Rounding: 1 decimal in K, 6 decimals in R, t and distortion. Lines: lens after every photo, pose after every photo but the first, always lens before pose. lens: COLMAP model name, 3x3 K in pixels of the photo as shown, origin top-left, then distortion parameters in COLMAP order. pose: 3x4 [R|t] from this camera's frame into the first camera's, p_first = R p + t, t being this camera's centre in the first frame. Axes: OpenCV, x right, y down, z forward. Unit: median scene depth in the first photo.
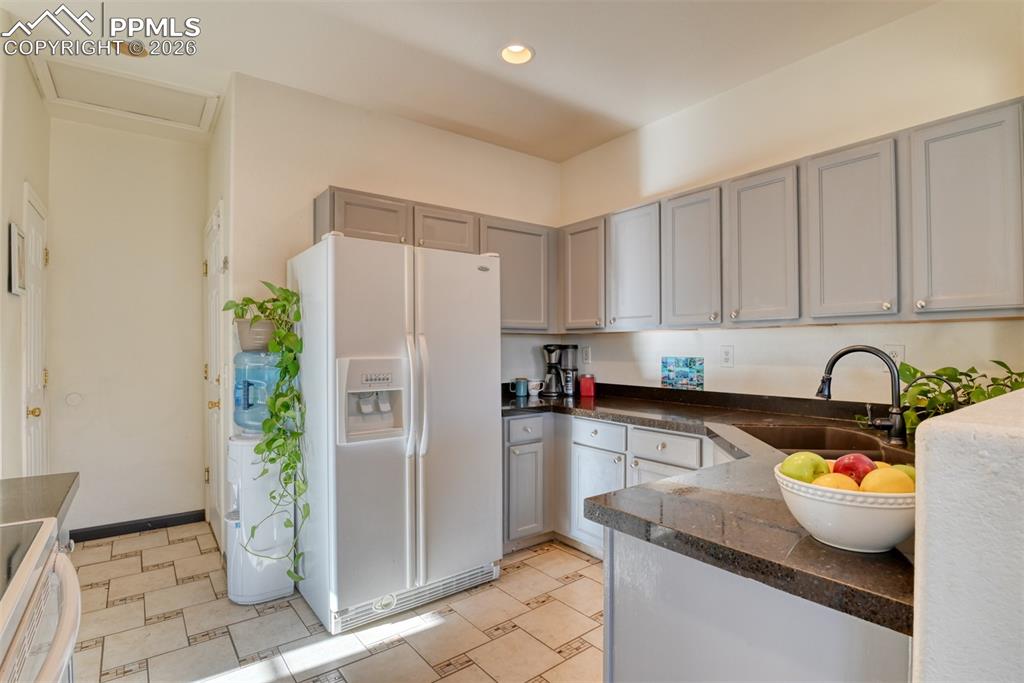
lens RADIAL K [[500.0, 0, 515.3], [0, 500.0, 344.2], [0, 0, 1]] dist [-0.014337, -0.010777]
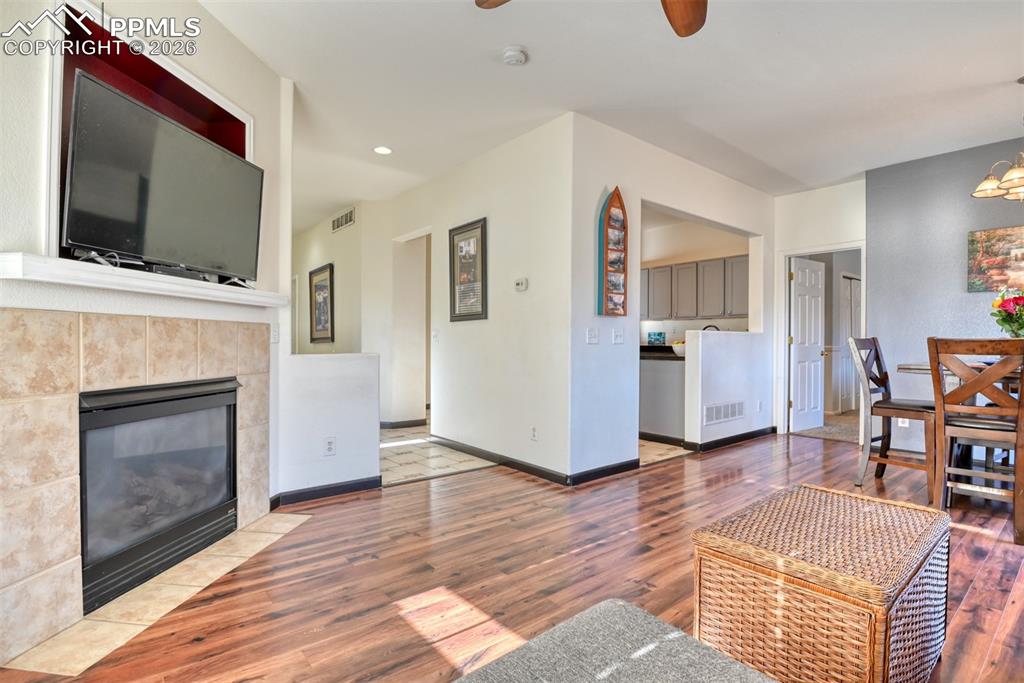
lens RADIAL K [[500.0, 0, 515.3], [0, 500.0, 344.2], [0, 0, 1]] dist [-0.014337, -0.010777]
pose [[0.999652, 0.007914, 0.025169, -0.443821], [-0.008287, 0.999857, 0.014726, 0.059844], [-0.025049, -0.014930, 0.999575, -1.514752]]
